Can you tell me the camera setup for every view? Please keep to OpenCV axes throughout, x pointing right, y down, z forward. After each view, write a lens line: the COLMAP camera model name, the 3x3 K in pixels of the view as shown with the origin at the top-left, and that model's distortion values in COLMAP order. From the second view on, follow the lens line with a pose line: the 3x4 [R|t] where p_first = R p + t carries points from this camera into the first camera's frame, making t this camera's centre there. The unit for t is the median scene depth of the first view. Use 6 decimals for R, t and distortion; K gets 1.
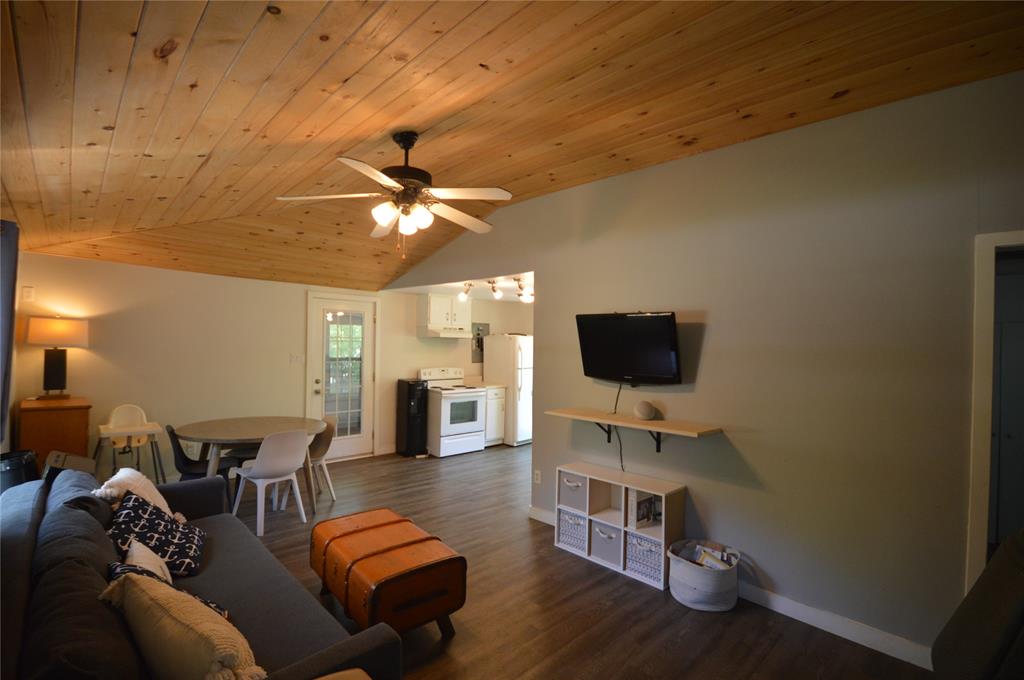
lens RADIAL K [[454.9, 0, 508.0], [0, 454.9, 343.9], [0, 0, 1]] dist [-0.000660, -0.000203]
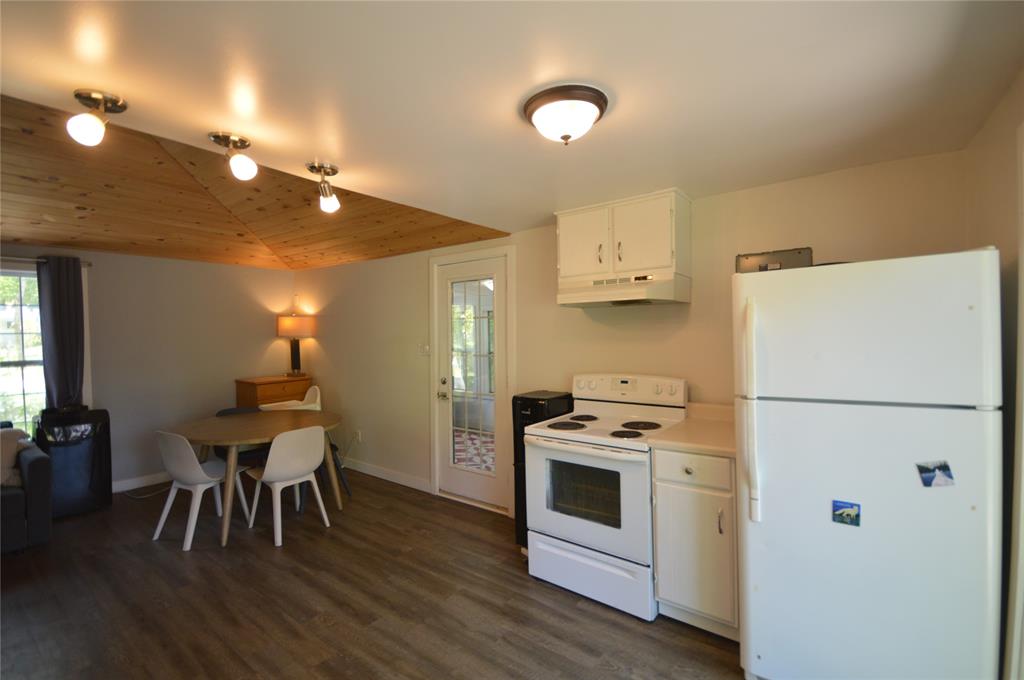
lens RADIAL K [[454.9, 0, 508.9], [0, 454.9, 341.5], [0, 0, 1]] dist [-0.000660, -0.000203]
pose [[0.179913, -0.010010, -0.983632, 0.305200], [0.016120, 0.999844, -0.007227, 0.026501], [0.983550, -0.014556, 0.180046, 0.969544]]
